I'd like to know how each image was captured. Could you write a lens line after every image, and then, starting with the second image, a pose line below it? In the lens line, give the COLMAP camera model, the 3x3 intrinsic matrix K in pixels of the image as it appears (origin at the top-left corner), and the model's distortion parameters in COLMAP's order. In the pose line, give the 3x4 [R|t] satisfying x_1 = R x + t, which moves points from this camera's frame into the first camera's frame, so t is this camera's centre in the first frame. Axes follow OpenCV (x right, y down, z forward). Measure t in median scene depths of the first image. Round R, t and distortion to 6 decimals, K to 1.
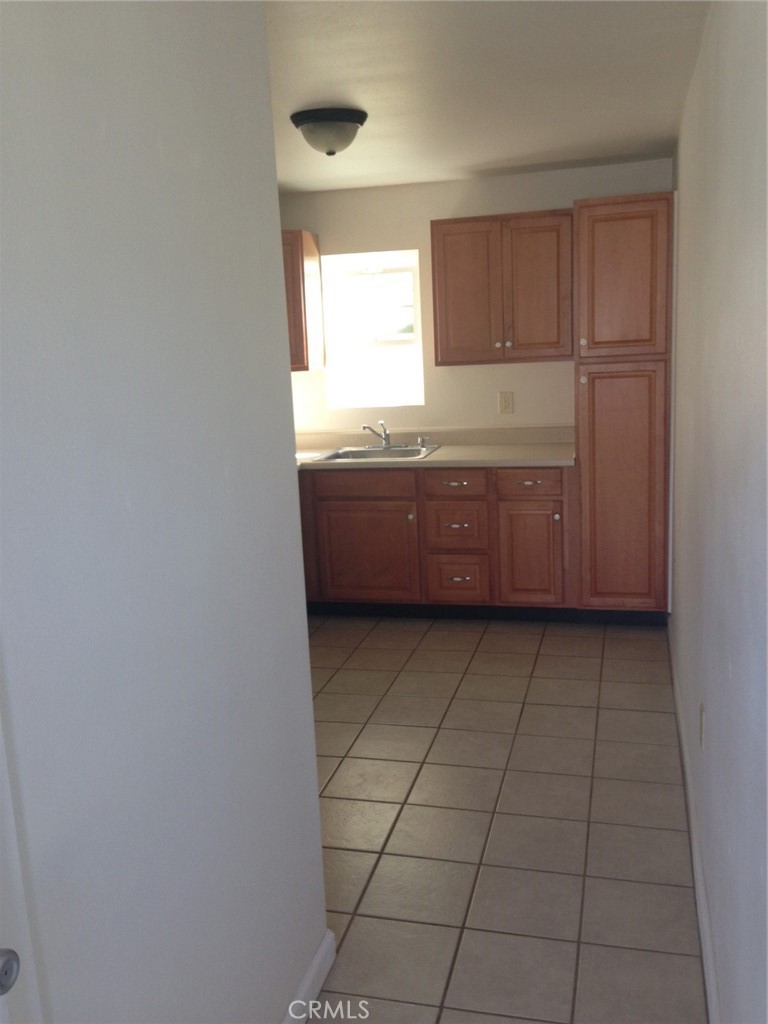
lens RADIAL K [[953.5, 0, 384.0], [0, 953.5, 512.0], [0, 0, 1]] dist [0.076012, -0.003049]
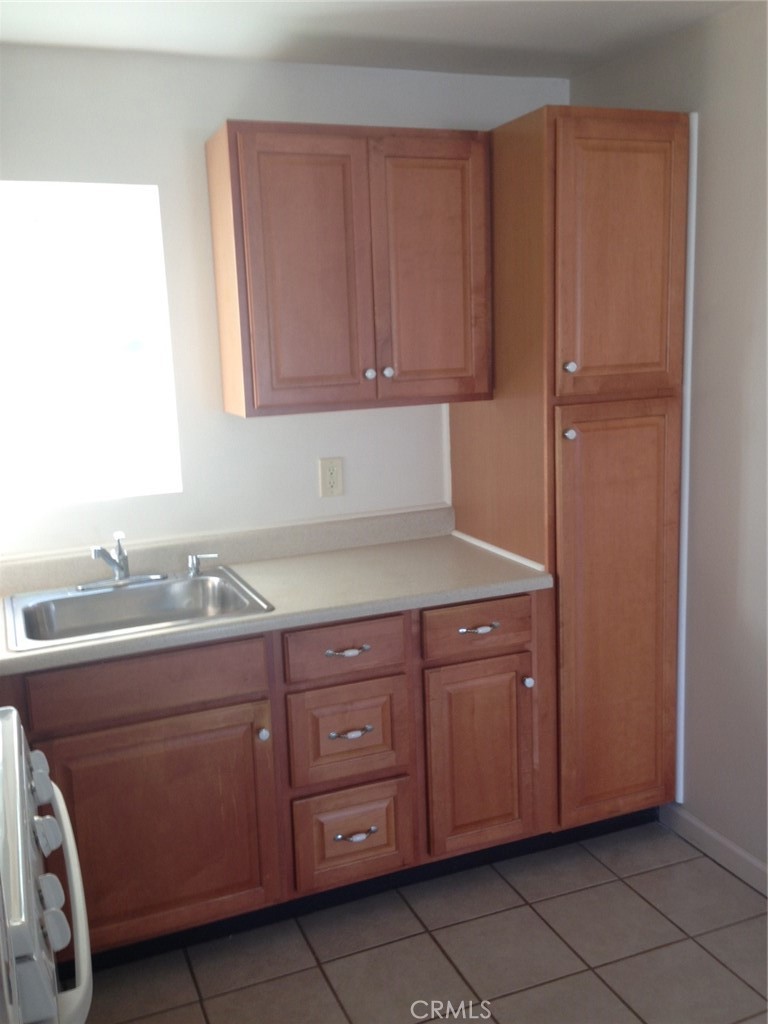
lens RADIAL K [[953.5, 0, 384.0], [0, 953.5, 512.0], [0, 0, 1]] dist [0.076012, -0.003049]
pose [[0.804491, -0.094006, 0.586479, -0.195780], [0.112253, 0.993666, 0.005293, -0.102207], [-0.583261, 0.061576, 0.809947, 0.579900]]
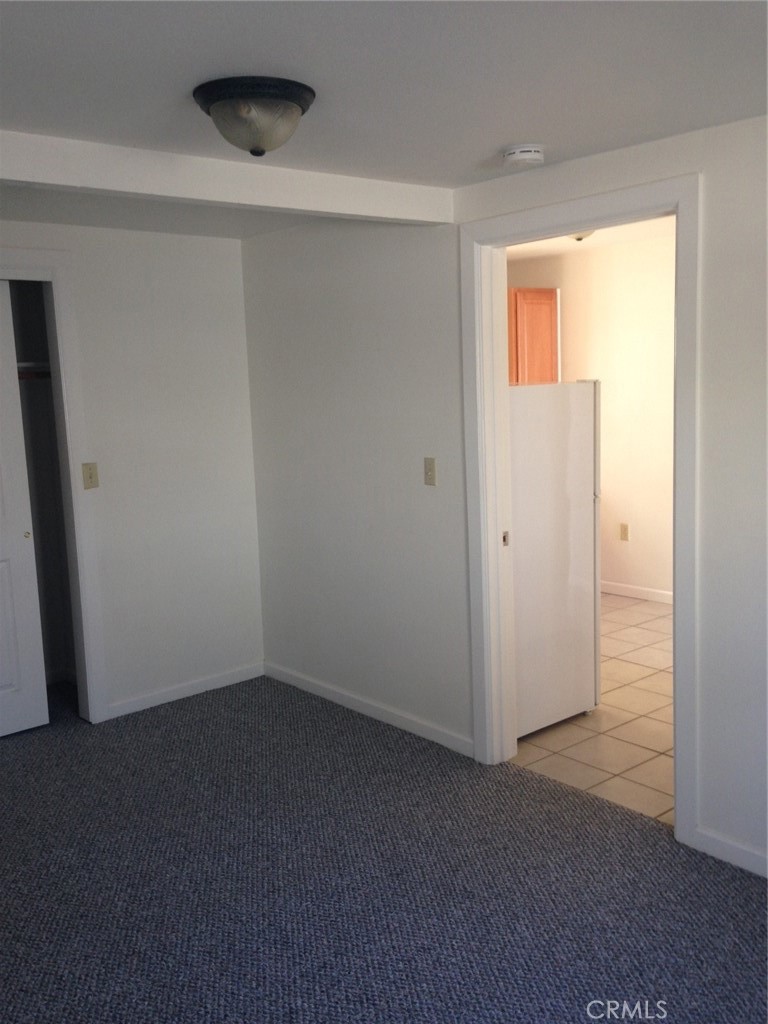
lens RADIAL K [[953.5, 0, 384.0], [0, 953.5, 512.0], [0, 0, 1]] dist [0.076012, -0.003049]
pose [[0.581116, -0.094989, 0.808258, -0.971360], [0.160604, 0.987019, 0.000527, -0.030997], [-0.797816, 0.129503, 0.588828, 0.347451]]
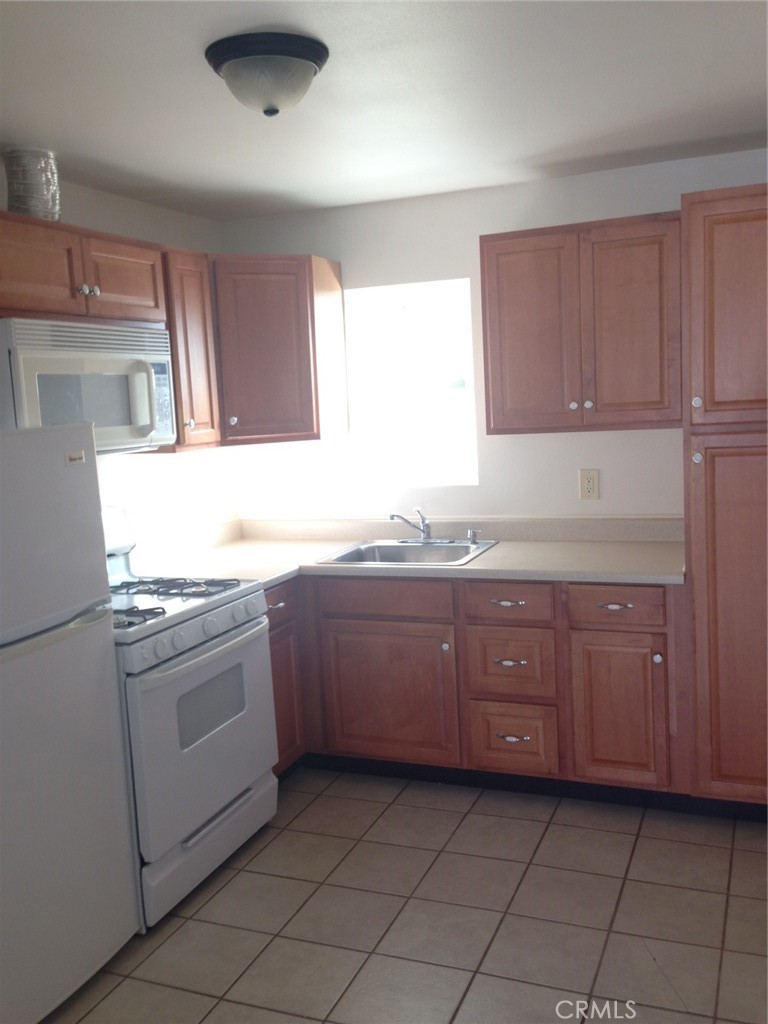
lens RADIAL K [[949.7, 0, 384.0], [0, 949.7, 512.0], [0, 0, 1]] dist [0.118240, -0.152657]
pose [[0.991133, 0.011408, -0.132382, 0.076136], [-0.018345, 0.998515, -0.051305, -0.058438], [0.131600, 0.053279, 0.989870, 0.291675]]
